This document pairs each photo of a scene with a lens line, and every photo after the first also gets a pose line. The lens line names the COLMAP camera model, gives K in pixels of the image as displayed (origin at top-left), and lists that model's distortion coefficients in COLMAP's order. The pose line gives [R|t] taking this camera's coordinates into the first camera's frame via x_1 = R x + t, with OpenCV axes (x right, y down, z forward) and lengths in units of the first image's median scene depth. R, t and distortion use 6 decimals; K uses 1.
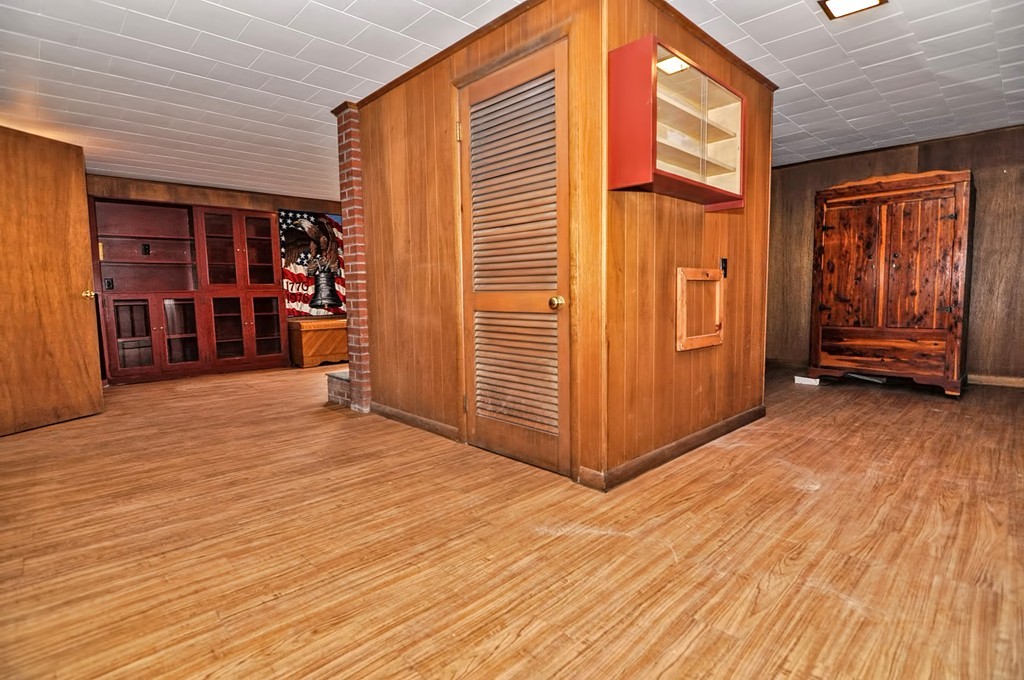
lens RADIAL K [[501.0, 0, 511.7], [0, 501.0, 338.3], [0, 0, 1]] dist [-0.002409, -0.003660]
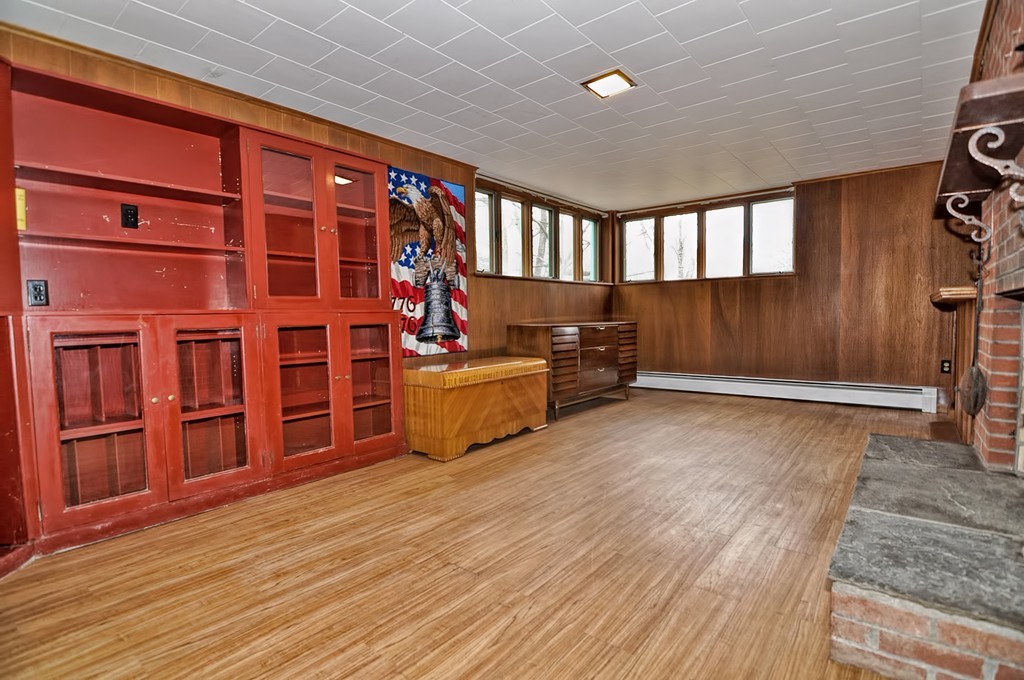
lens RADIAL K [[501.0, 0, 513.2], [0, 501.0, 340.5], [0, 0, 1]] dist [-0.002409, -0.003660]
pose [[0.992976, 0.000646, 0.118317, -0.364437], [0.003942, 0.999249, -0.038541, -0.040709], [-0.118253, 0.038737, 0.992228, 0.428755]]
